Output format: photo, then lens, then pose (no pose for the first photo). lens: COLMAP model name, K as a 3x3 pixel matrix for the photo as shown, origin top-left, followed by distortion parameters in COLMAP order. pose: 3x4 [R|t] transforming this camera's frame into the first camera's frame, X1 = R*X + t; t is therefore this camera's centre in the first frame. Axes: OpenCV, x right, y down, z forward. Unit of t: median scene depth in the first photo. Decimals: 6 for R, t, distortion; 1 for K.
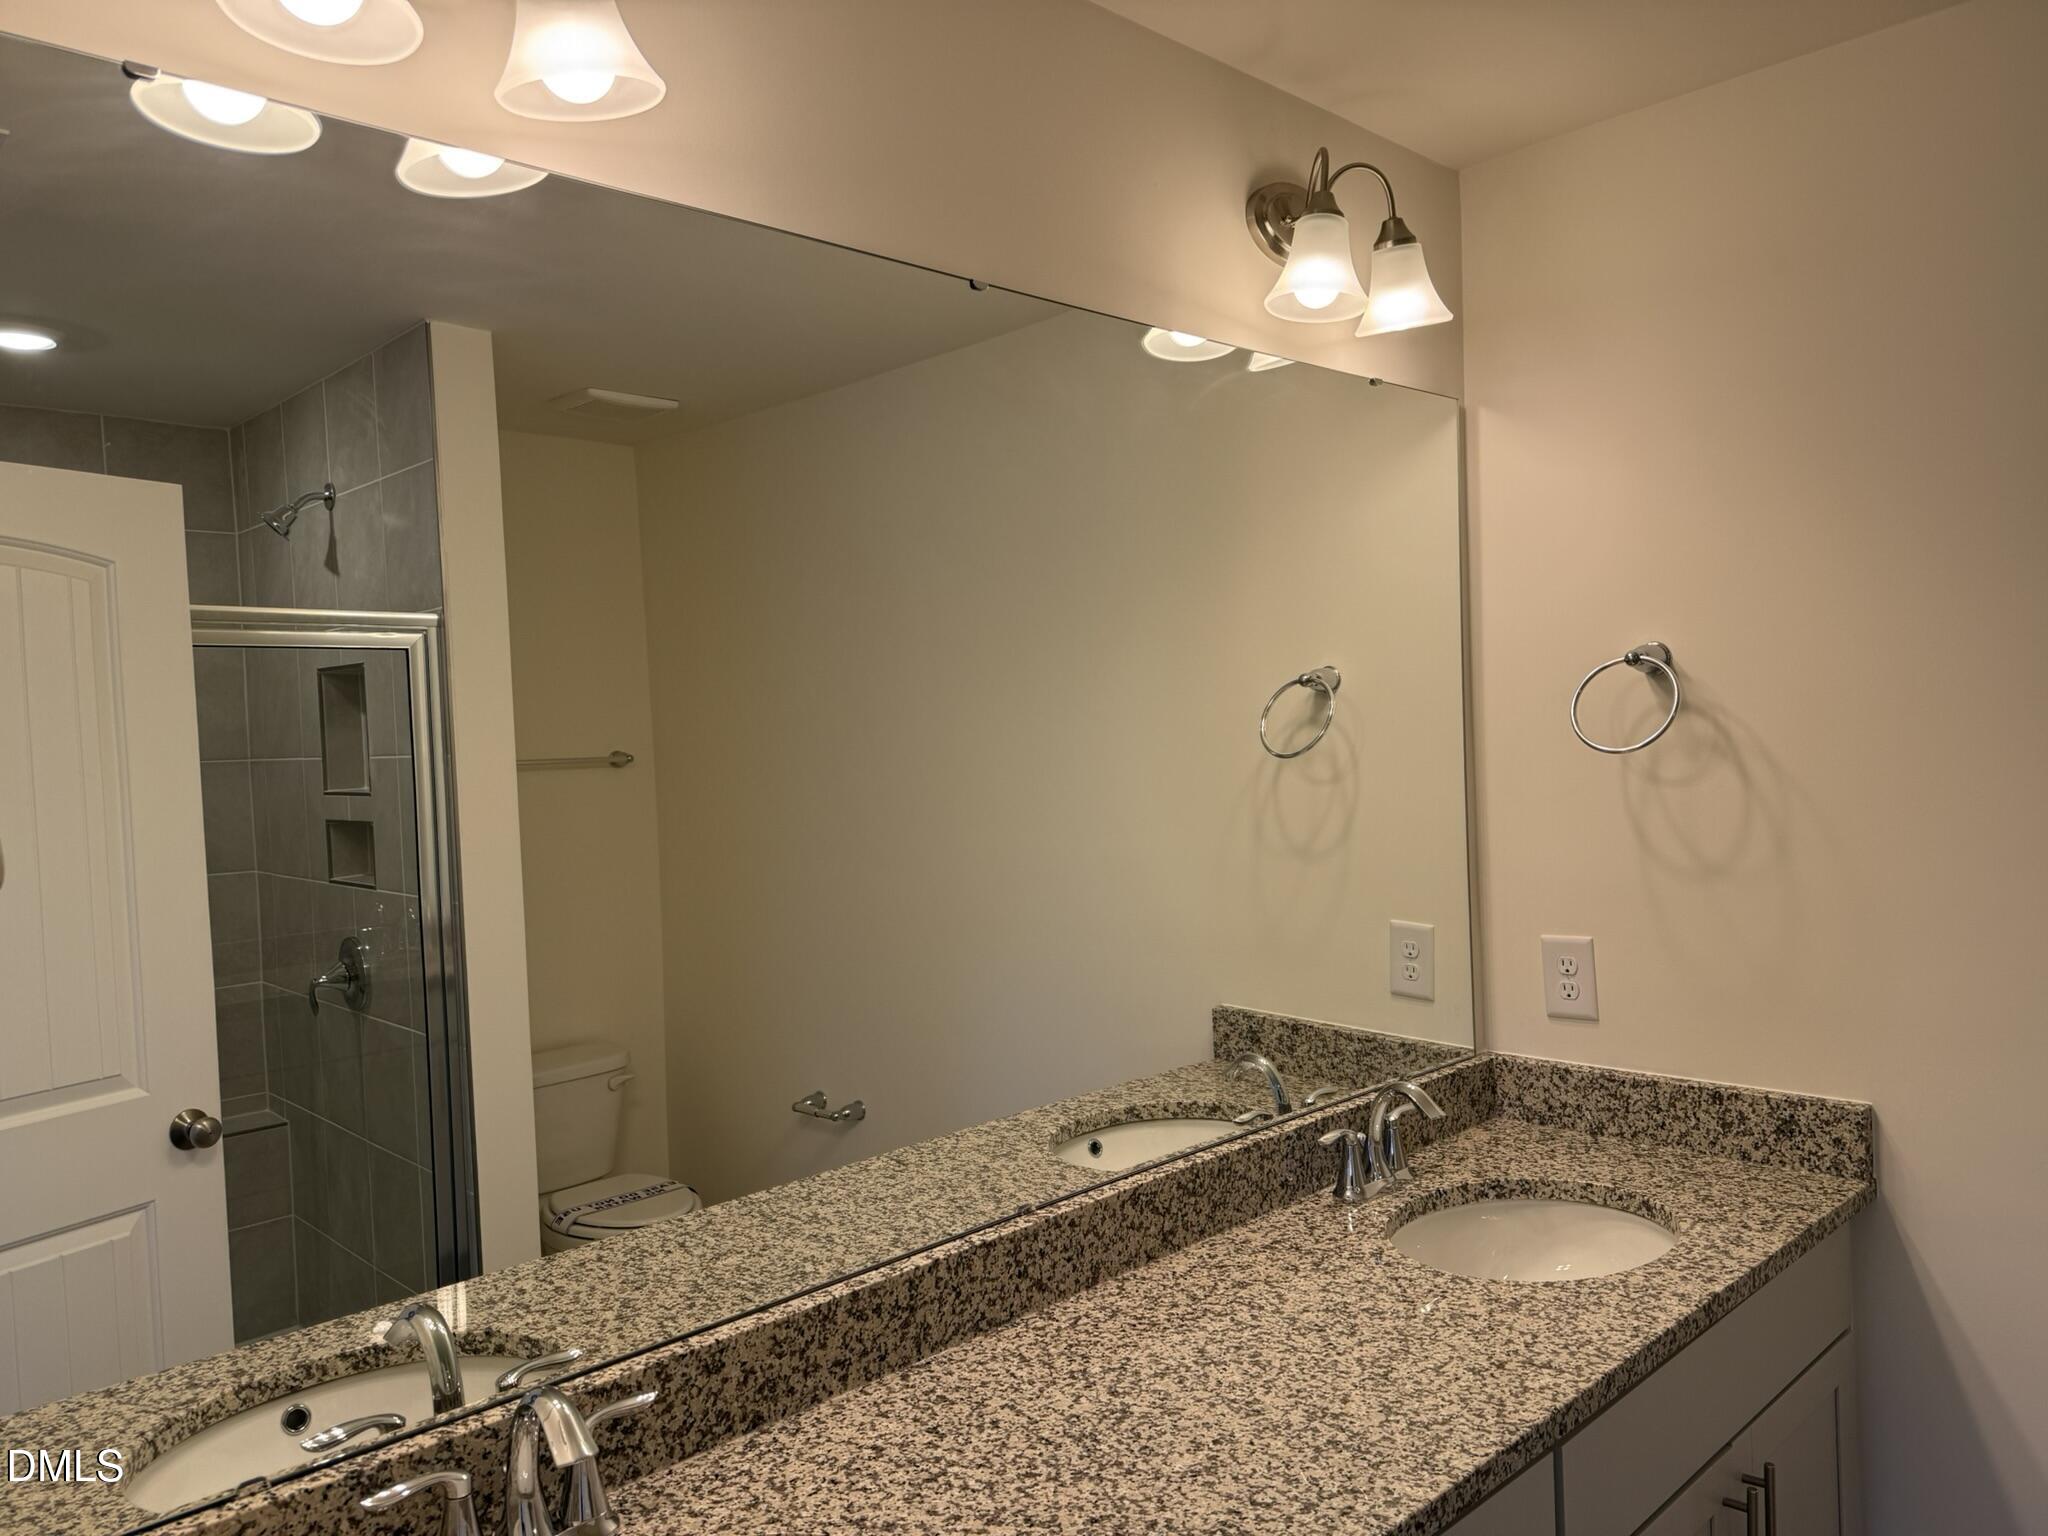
lens RADIAL K [[1451.6, 0, 1005.6], [0, 1451.6, 770.9], [0, 0, 1]] dist [0.018320, -0.029320]
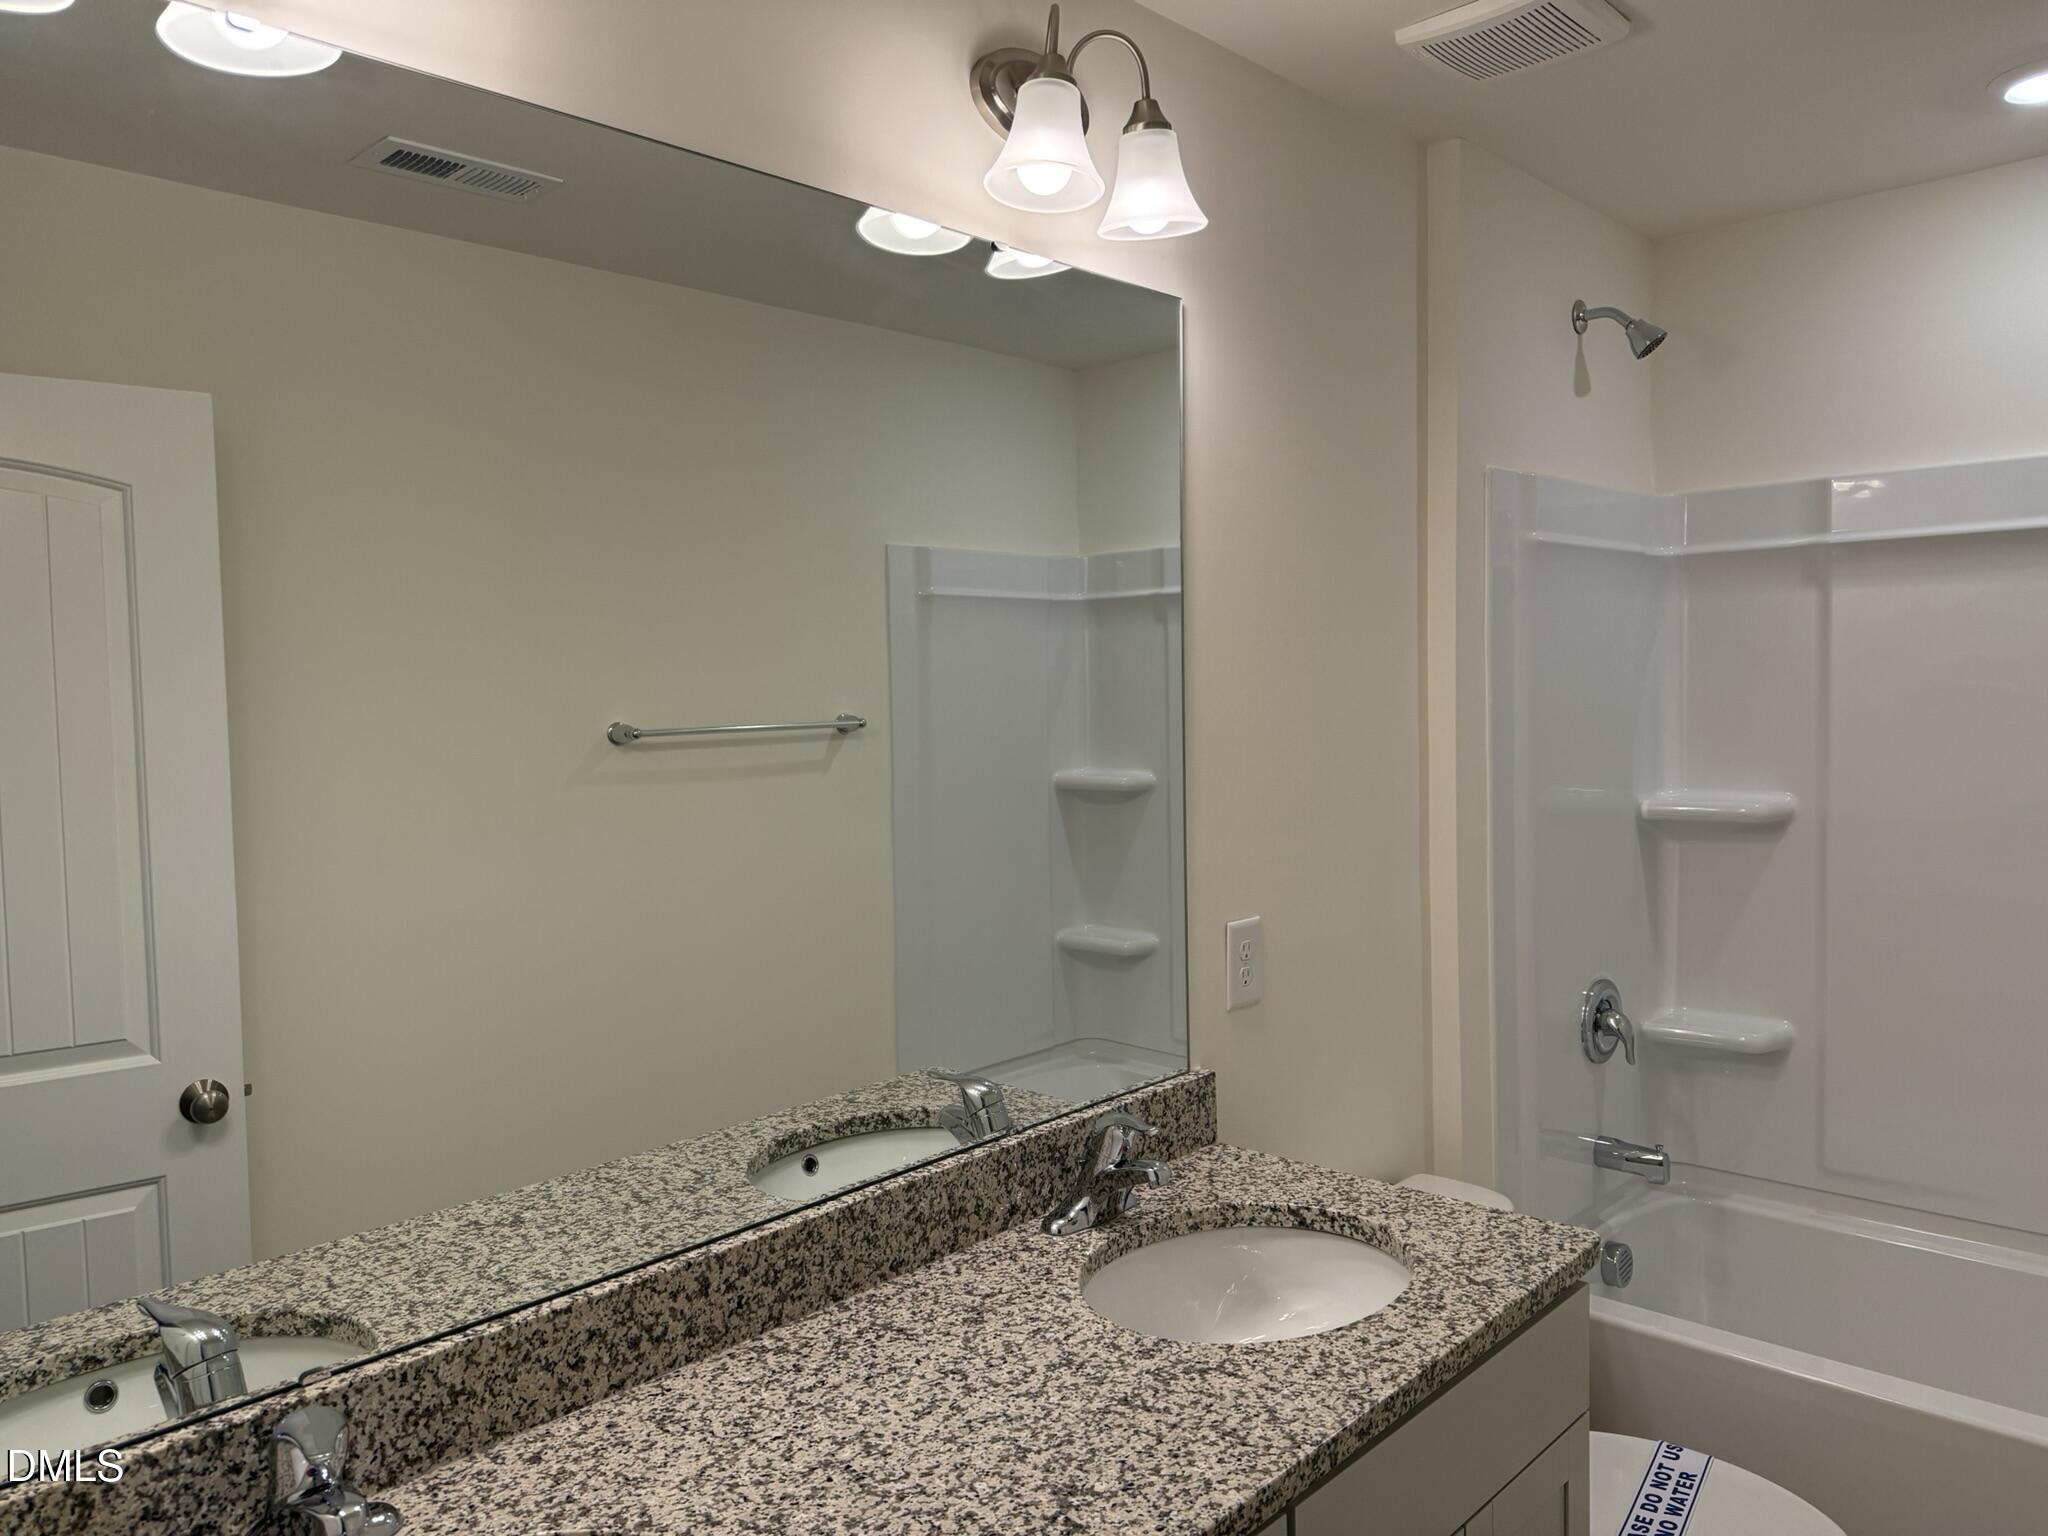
lens RADIAL K [[1451.6, 0, 1043.3], [0, 1451.6, 767.4], [0, 0, 1]] dist [0.018320, -0.029320]
pose [[0.997033, 0.022250, 0.073683, 0.142520], [-0.024405, 0.999297, 0.028476, -0.007860], [-0.072998, -0.030190, 0.996875, 0.129870]]
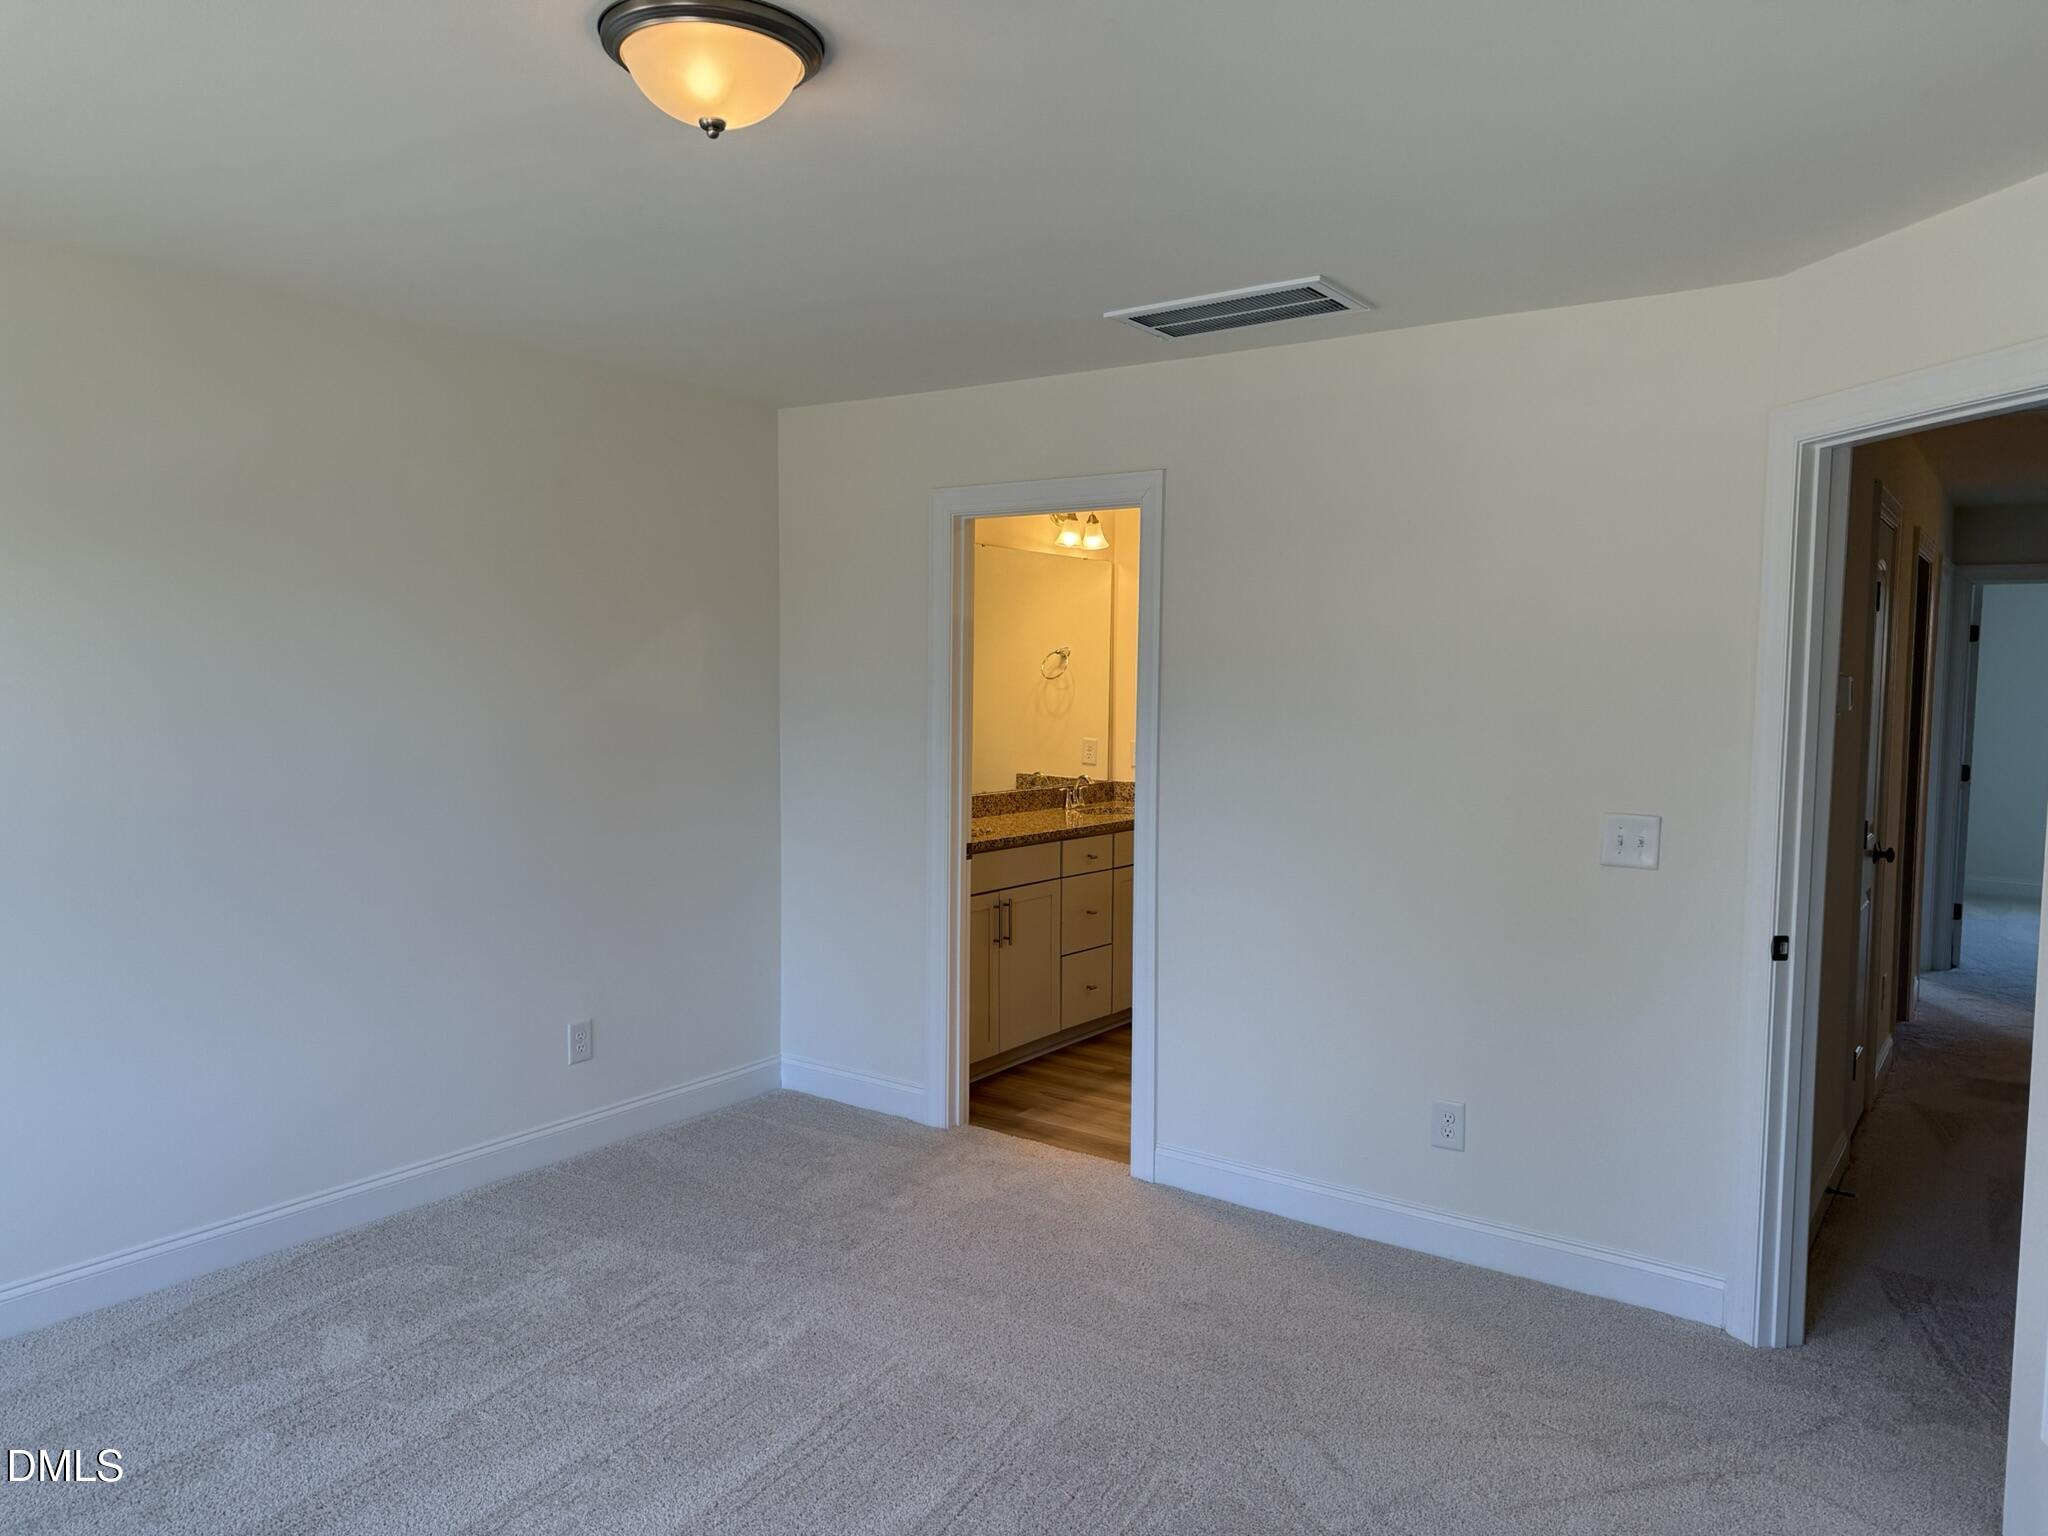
lens RADIAL K [[1451.6, 0, 1022.7], [0, 1451.6, 768.9], [0, 0, 1]] dist [0.018320, -0.029320]
pose [[0.978583, 0.034258, 0.202982, -0.501673], [-0.043985, 0.998080, 0.043604, 0.052121], [-0.201099, -0.051598, 0.978211, -2.072849]]
